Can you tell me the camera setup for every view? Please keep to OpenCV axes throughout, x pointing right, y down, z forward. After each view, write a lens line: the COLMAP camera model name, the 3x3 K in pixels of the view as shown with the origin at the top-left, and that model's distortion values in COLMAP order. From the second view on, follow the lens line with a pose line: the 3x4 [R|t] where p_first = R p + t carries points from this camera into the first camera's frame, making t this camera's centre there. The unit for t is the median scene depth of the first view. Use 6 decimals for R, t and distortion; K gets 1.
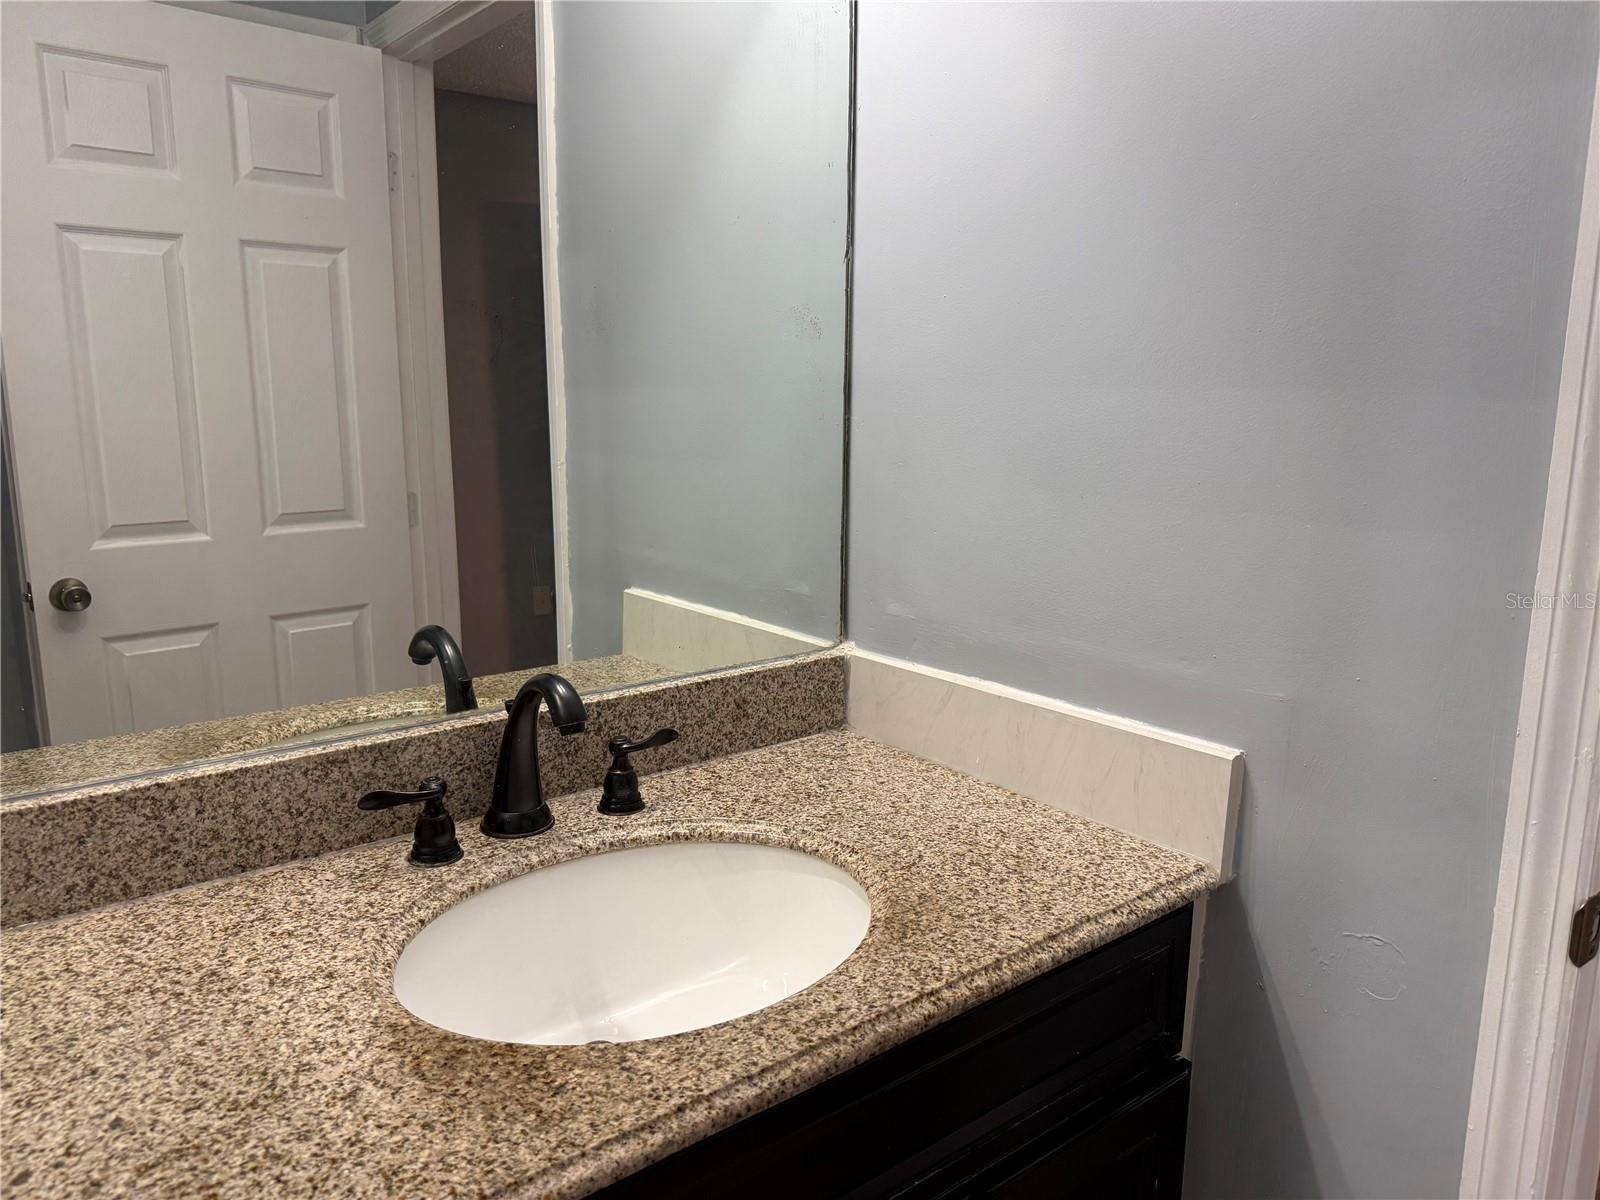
lens RADIAL K [[1129.9, 0, 804.6], [0, 1129.9, 597.7], [0, 0, 1]] dist [0.064937, -0.077444]
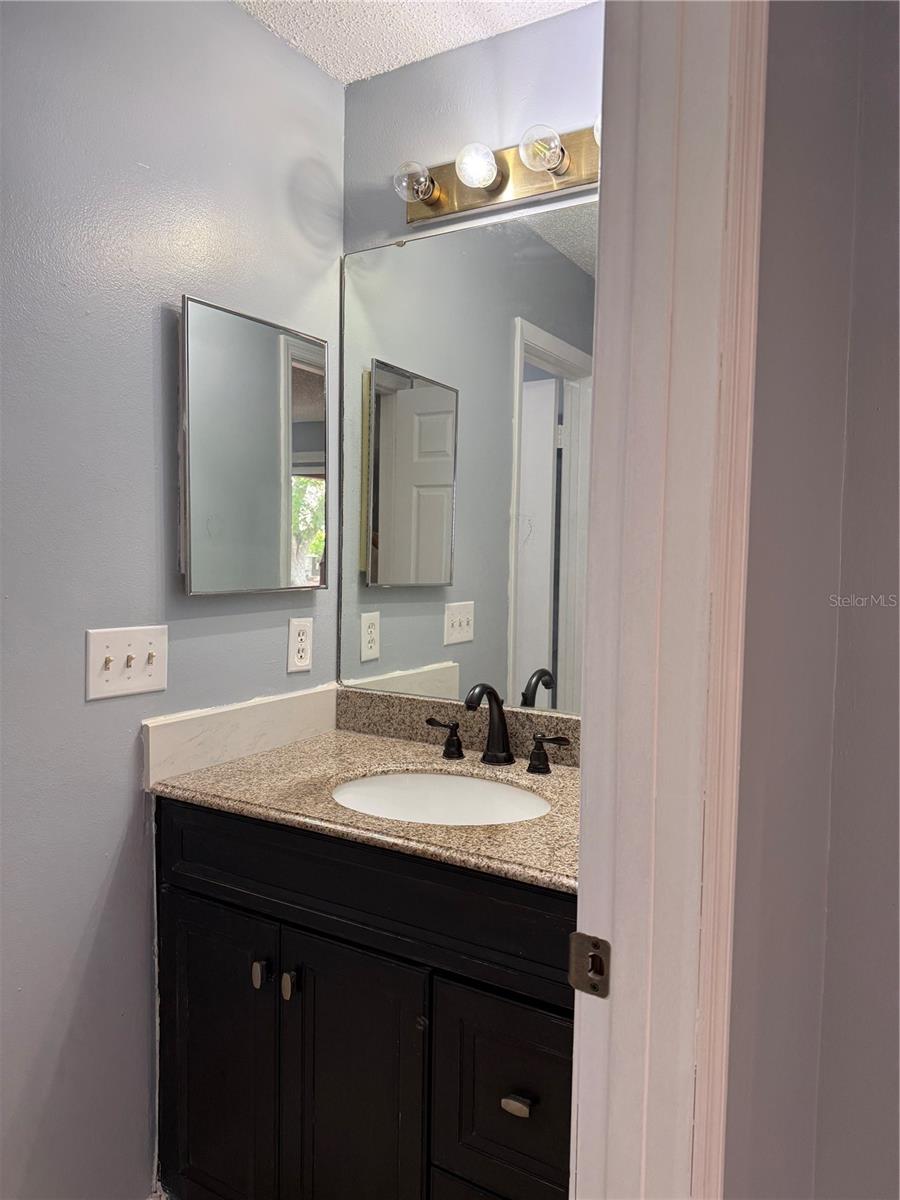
lens RADIAL K [[847.4, 0, 451.1], [0, 847.4, 597.6], [0, 0, 1]] dist [0.064937, -0.077444]
pose [[0.352545, 0.056352, -0.934097, 1.331483], [-0.190908, 0.981524, -0.012839, -0.063295], [0.916115, 0.182853, 0.356790, 0.384022]]
